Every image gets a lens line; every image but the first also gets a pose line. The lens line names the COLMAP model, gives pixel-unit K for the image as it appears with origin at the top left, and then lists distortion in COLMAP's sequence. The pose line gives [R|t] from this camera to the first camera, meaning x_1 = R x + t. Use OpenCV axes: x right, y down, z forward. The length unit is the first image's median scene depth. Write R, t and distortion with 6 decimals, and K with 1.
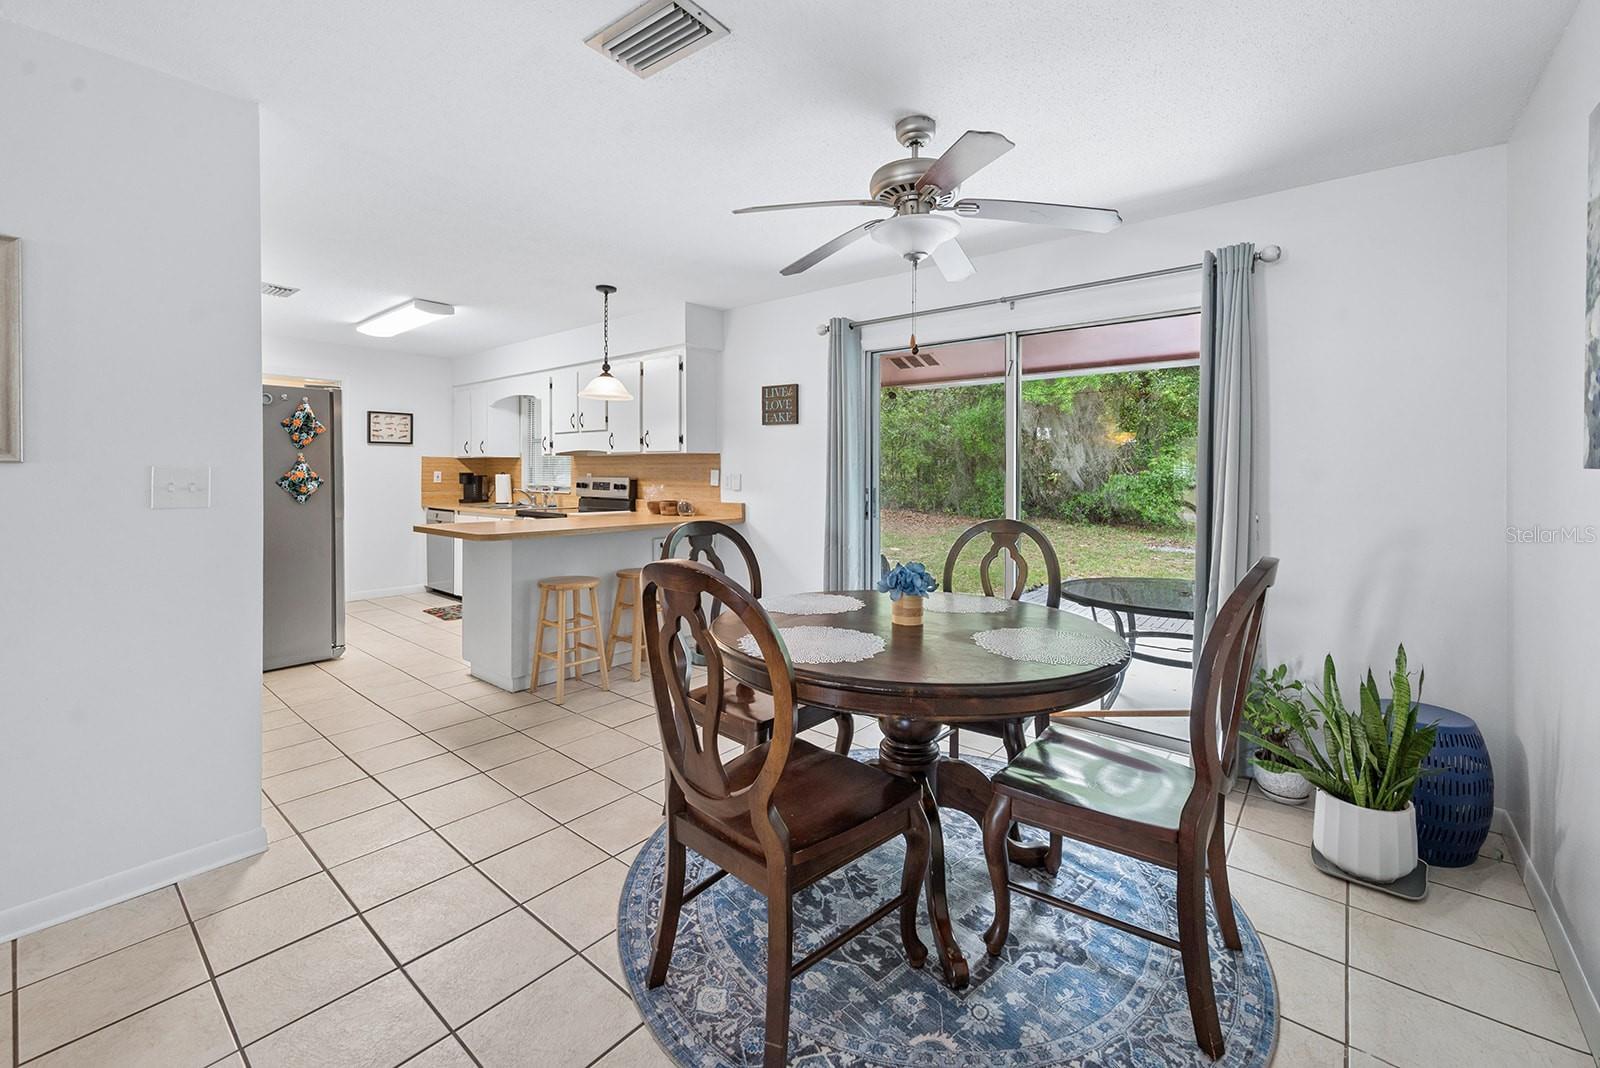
lens RADIAL K [[657.4, 0, 801.3], [0, 657.4, 469.9], [0, 0, 1]] dist [0.000170, 0.000153]
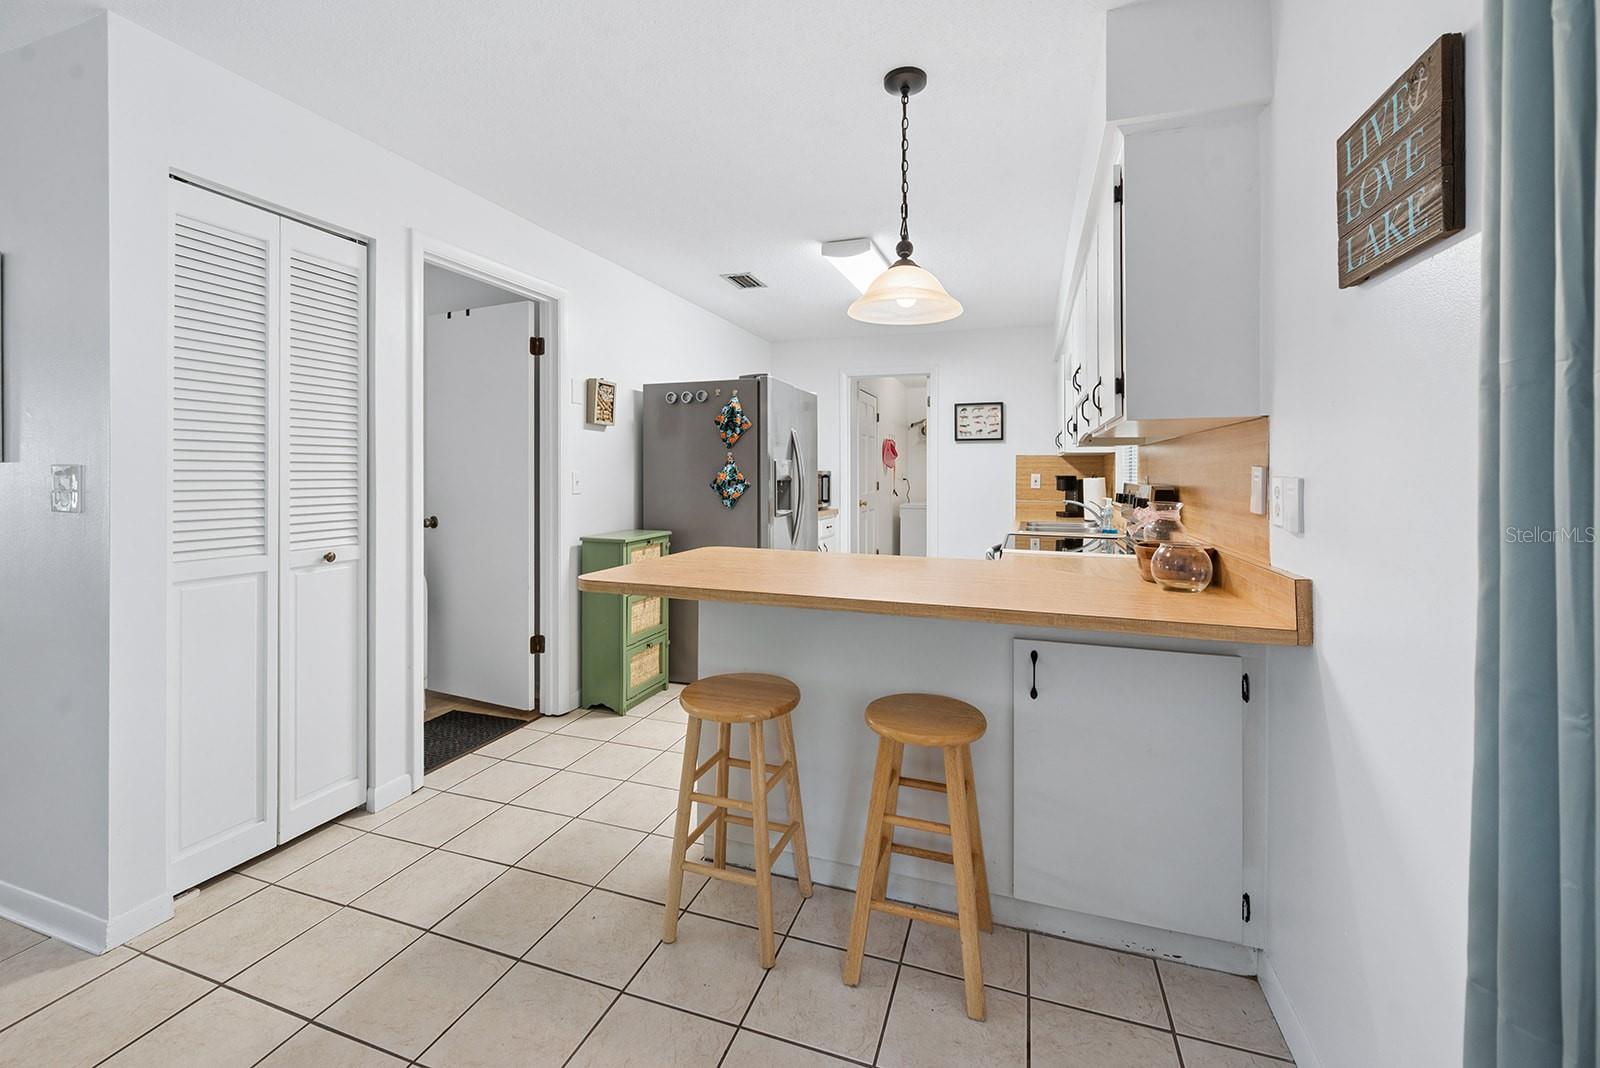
lens RADIAL K [[657.4, 0, 801.3], [0, 657.4, 469.9], [0, 0, 1]] dist [0.000170, 0.000153]
pose [[0.358782, -0.008396, -0.933384, 0.103440], [0.002165, 0.999964, -0.008162, 0.005051], [0.933419, 0.000907, 0.358787, 0.703910]]
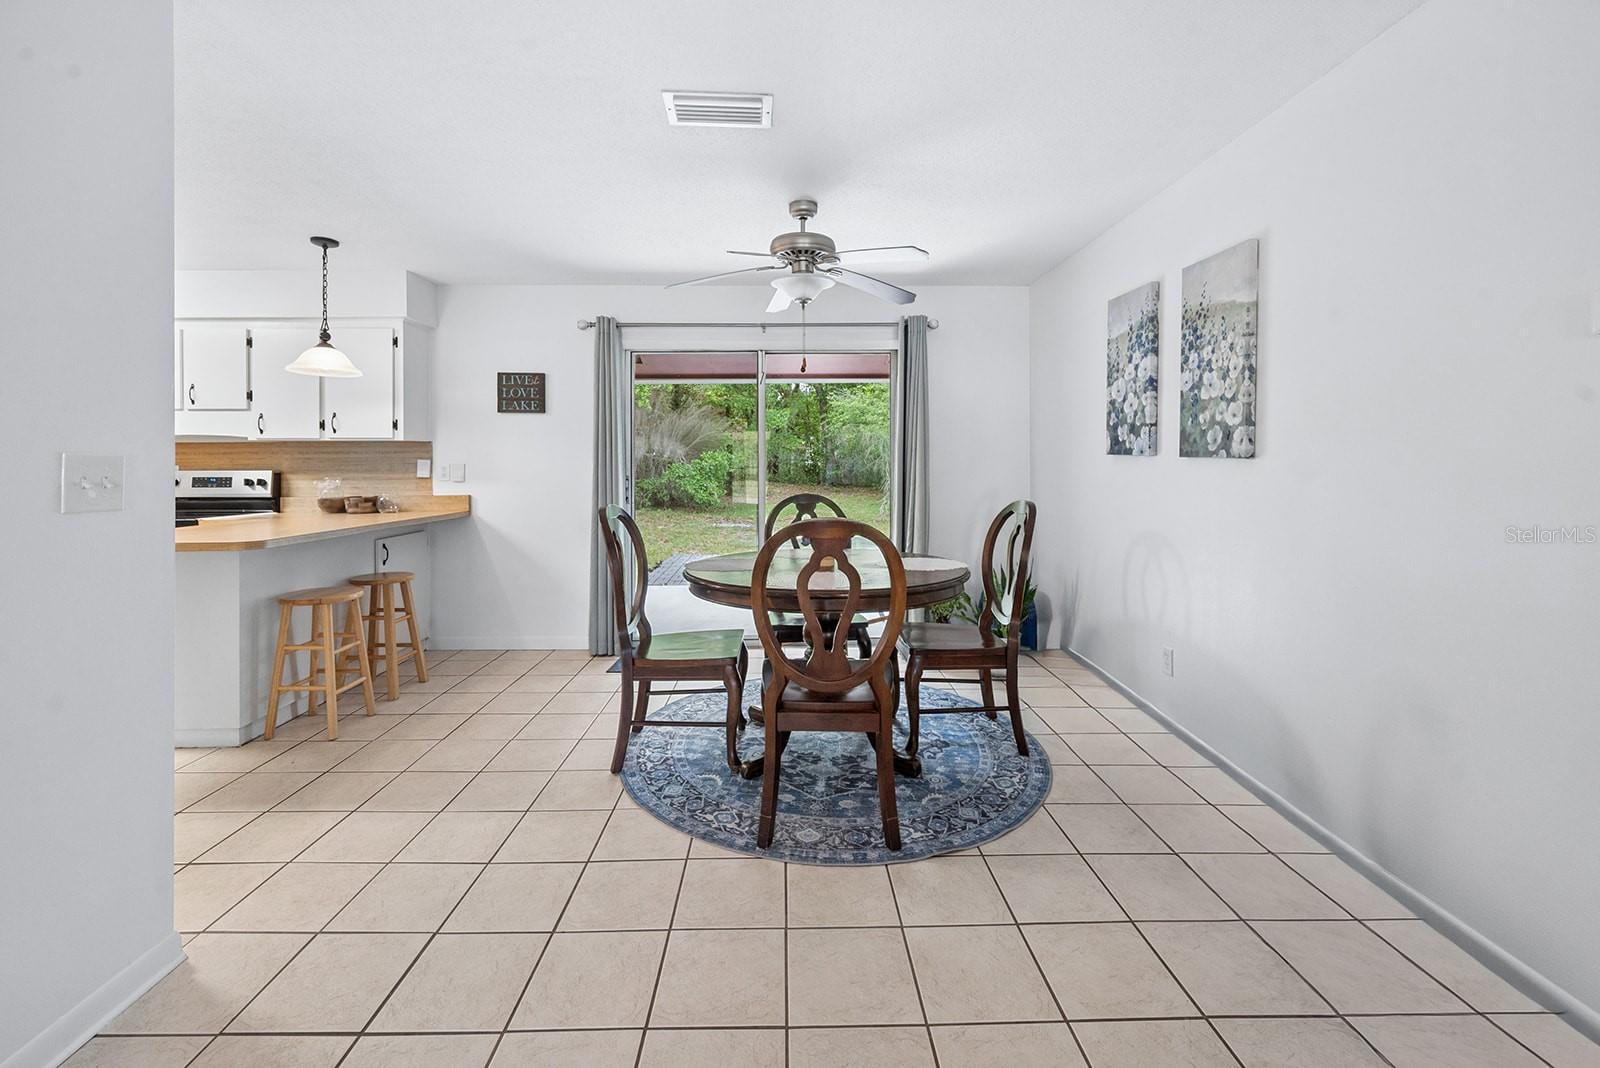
lens RADIAL K [[668.7, 0, 789.3], [0, 668.7, 452.8], [0, 0, 1]] dist [-0.001554, -0.000260]
pose [[0.765121, 0.000873, 0.643886, -0.360720], [0.006405, 0.999939, -0.008967, 0.002440], [-0.643854, 0.010985, 0.765069, -0.022276]]
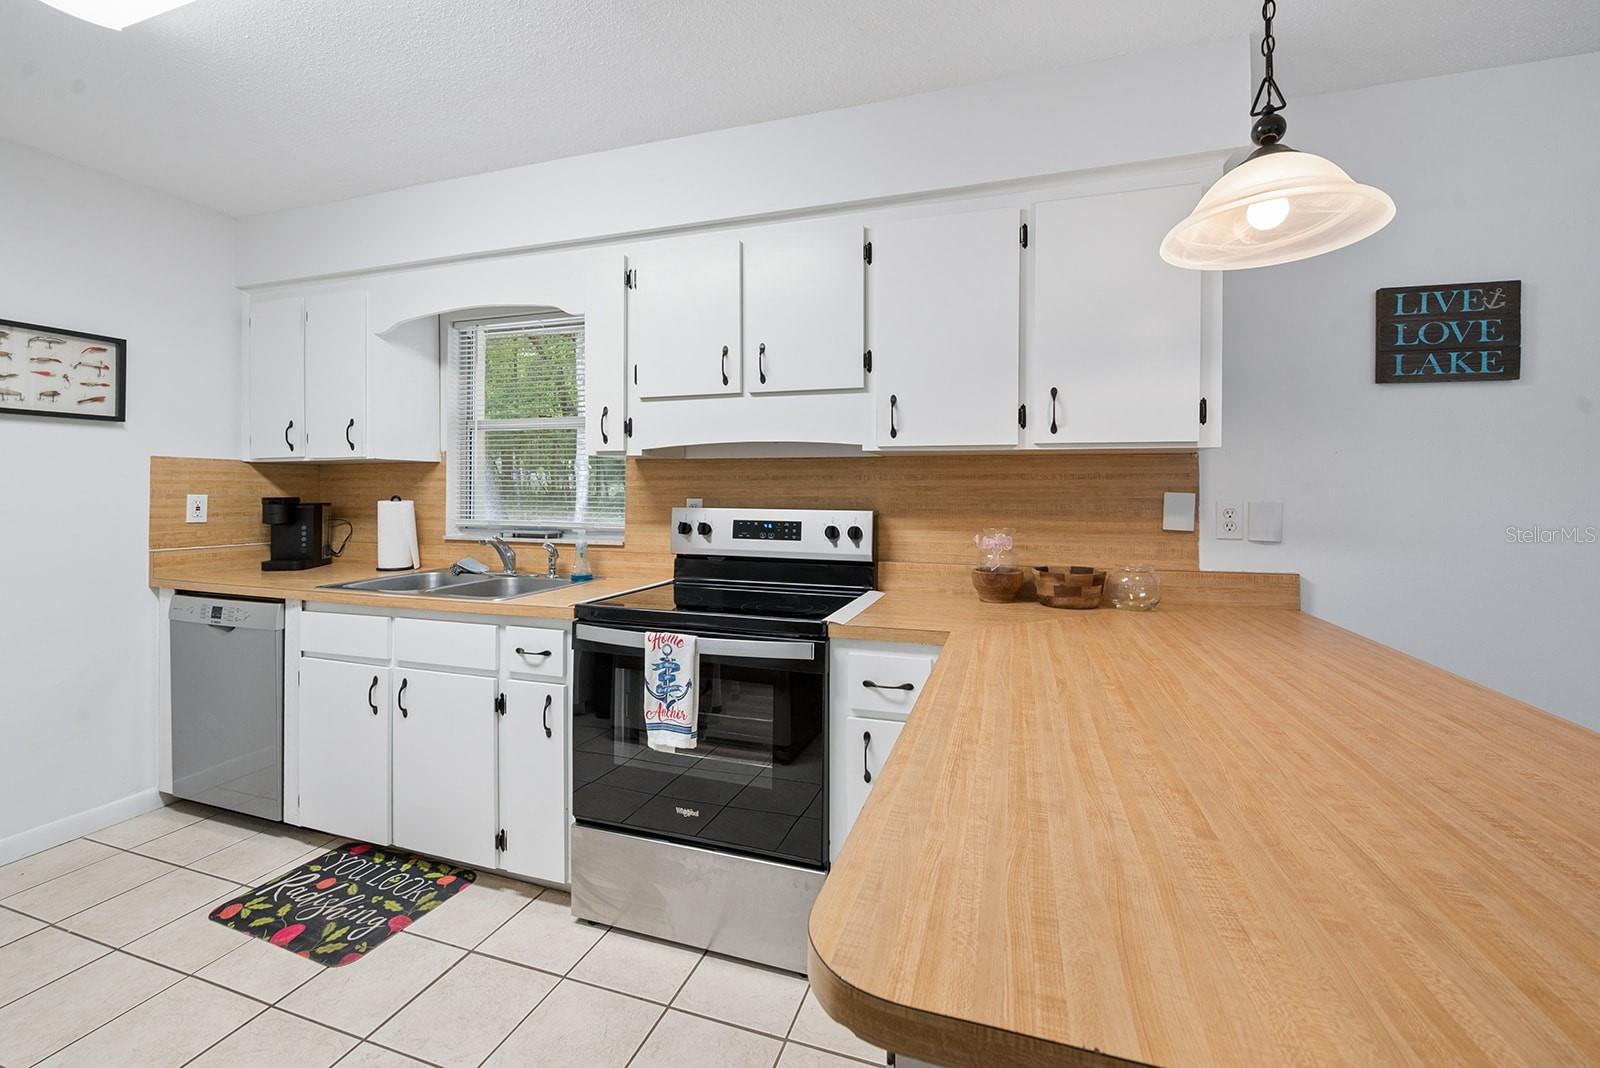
lens RADIAL K [[647.1, 0, 802.9], [0, 647.1, 483.1], [0, 0, 1]] dist [-0.000410, -0.000103]
pose [[0.929110, 0.004116, 0.369781, -0.538742], [-0.000819, 0.999959, -0.009073, -0.001820], [-0.369803, 0.008127, 0.929075, 0.755167]]
